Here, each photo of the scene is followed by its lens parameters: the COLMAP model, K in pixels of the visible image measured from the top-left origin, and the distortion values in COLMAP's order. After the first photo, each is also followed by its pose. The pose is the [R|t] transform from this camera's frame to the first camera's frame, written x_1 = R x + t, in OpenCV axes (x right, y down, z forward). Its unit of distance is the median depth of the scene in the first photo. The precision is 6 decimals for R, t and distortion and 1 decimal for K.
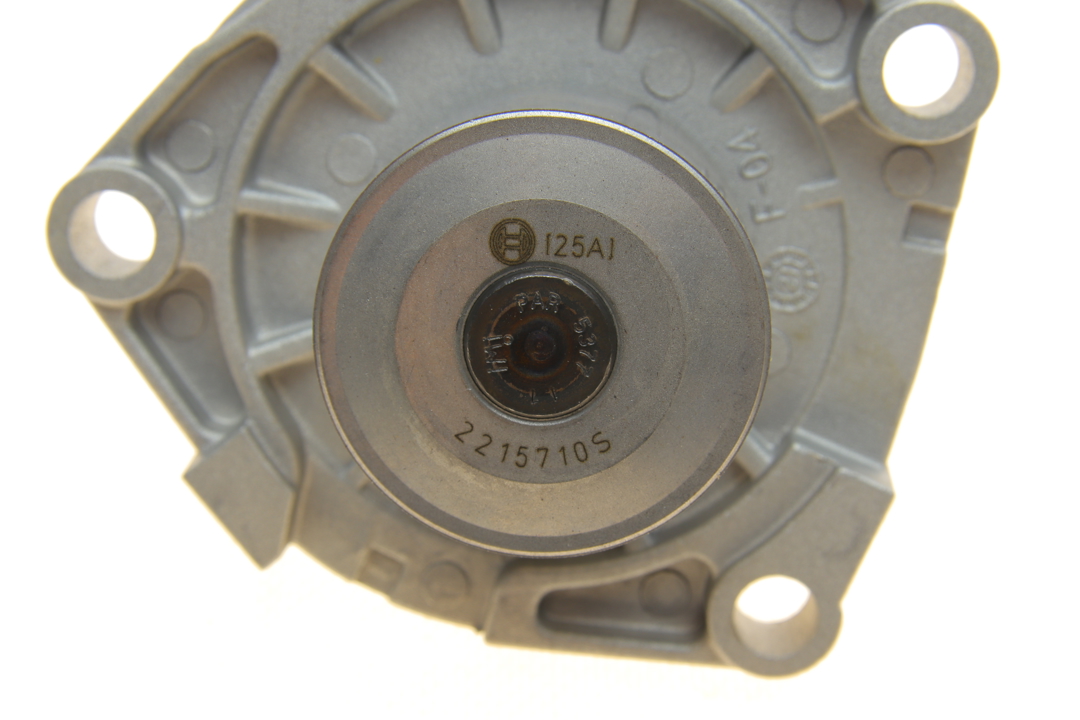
lens RADIAL K [[1803.6, 0, 540.0], [0, 1803.6, 360.0], [0, 0, 1]] dist [-0.196177, 0.028301]
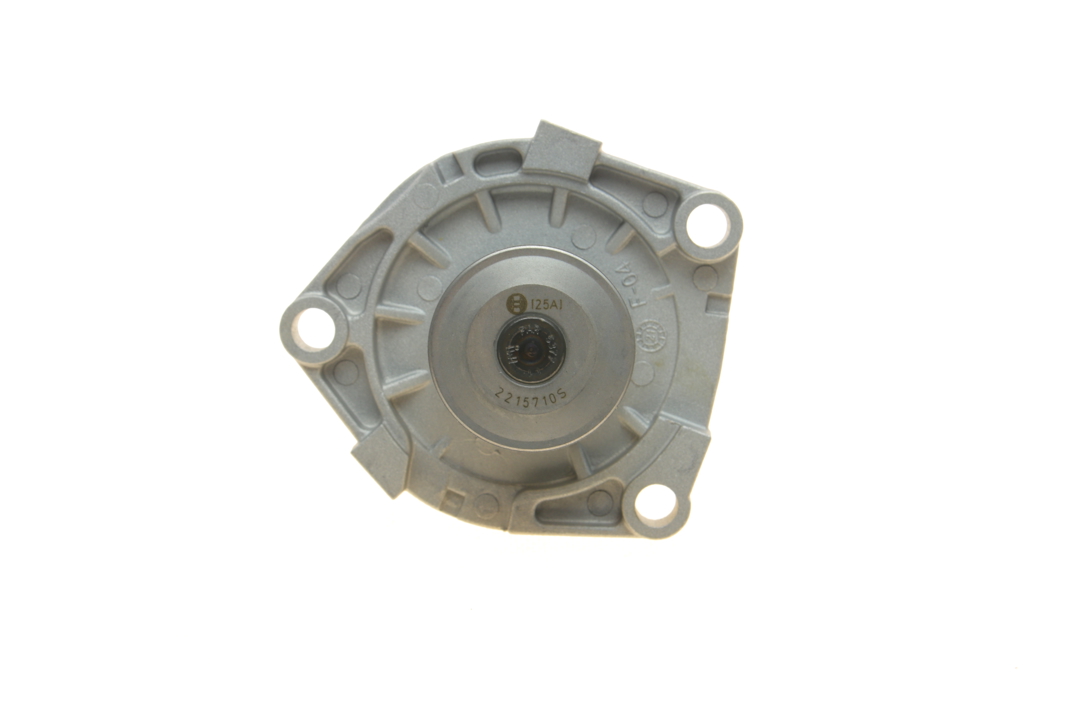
lens RADIAL K [[1803.6, 0, 540.0], [0, 1803.6, 360.0], [0, 0, 1]] dist [-0.196177, 0.028301]
pose [[0.997971, -0.056169, 0.029984, -0.047402], [0.060113, 0.986406, -0.152937, 0.286954], [-0.020987, 0.154429, 0.987781, -0.996951]]
